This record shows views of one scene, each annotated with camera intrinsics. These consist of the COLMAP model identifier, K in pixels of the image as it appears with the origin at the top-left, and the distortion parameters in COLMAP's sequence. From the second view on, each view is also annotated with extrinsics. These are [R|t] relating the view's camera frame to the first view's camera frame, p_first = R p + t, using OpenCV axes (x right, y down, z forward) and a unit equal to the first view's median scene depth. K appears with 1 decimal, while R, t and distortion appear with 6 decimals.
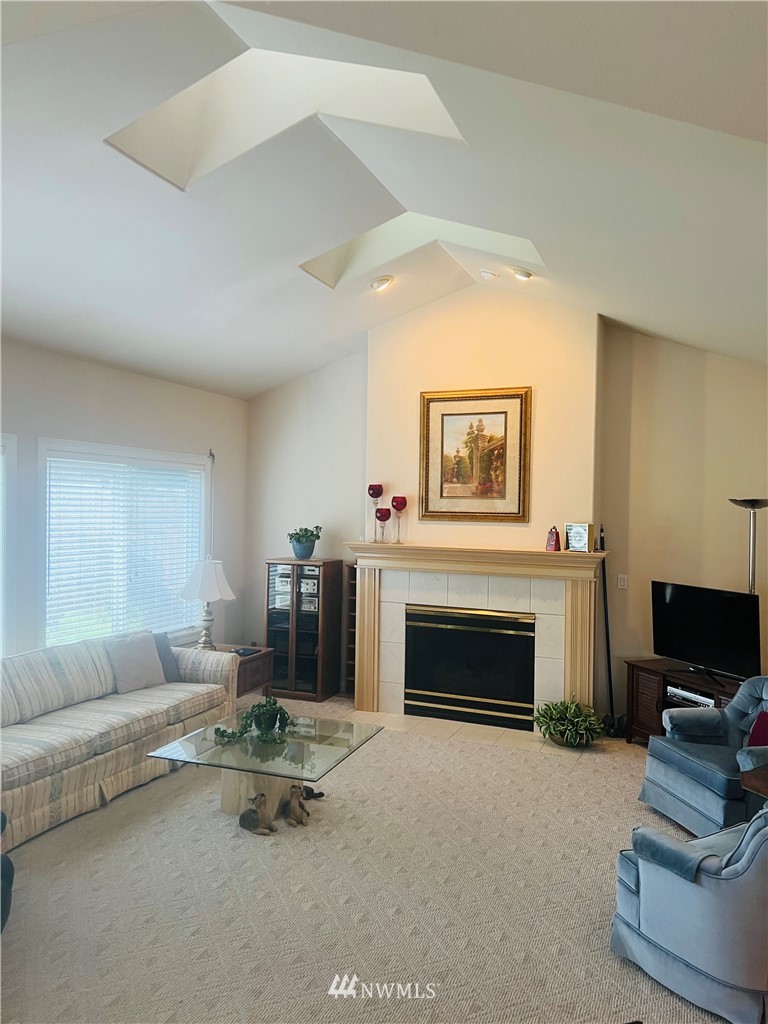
lens RADIAL K [[751.3, 0, 384.0], [0, 751.3, 512.0], [0, 0, 1]] dist [0.128708, -0.291370]
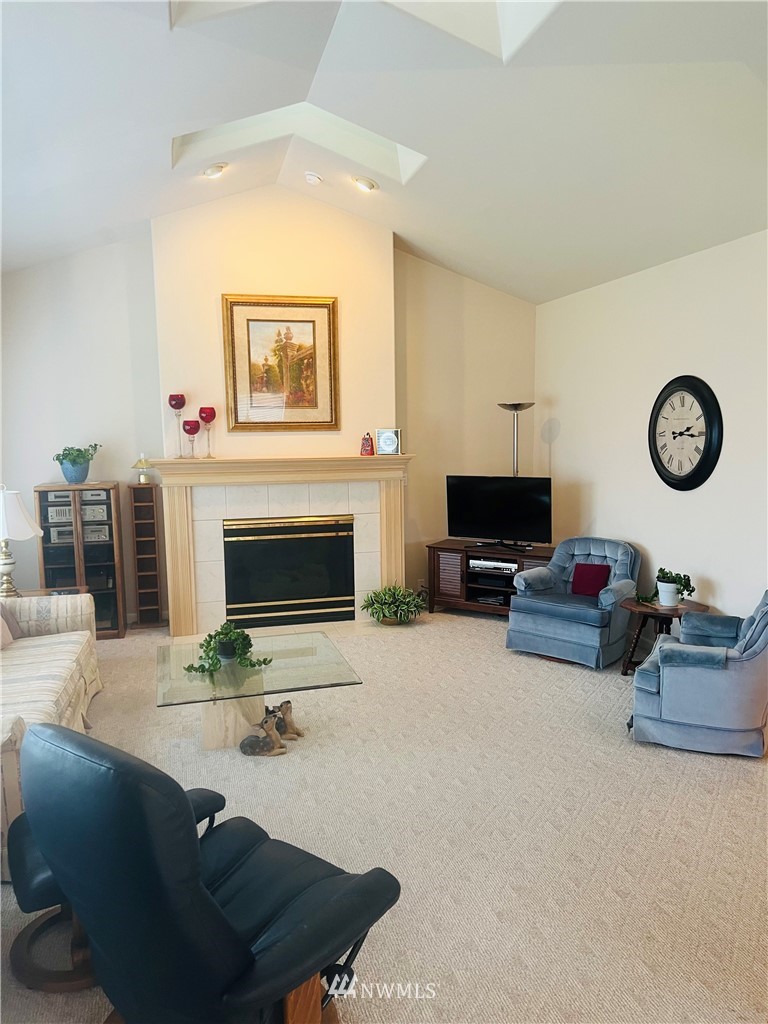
lens RADIAL K [[751.3, 0, 384.0], [0, 751.3, 512.0], [0, 0, 1]] dist [0.128708, -0.291370]
pose [[0.806572, -0.099192, 0.582754, -0.378932], [0.032441, 0.991763, 0.123910, -0.000914], [-0.590245, -0.081038, 0.803146, 0.105123]]
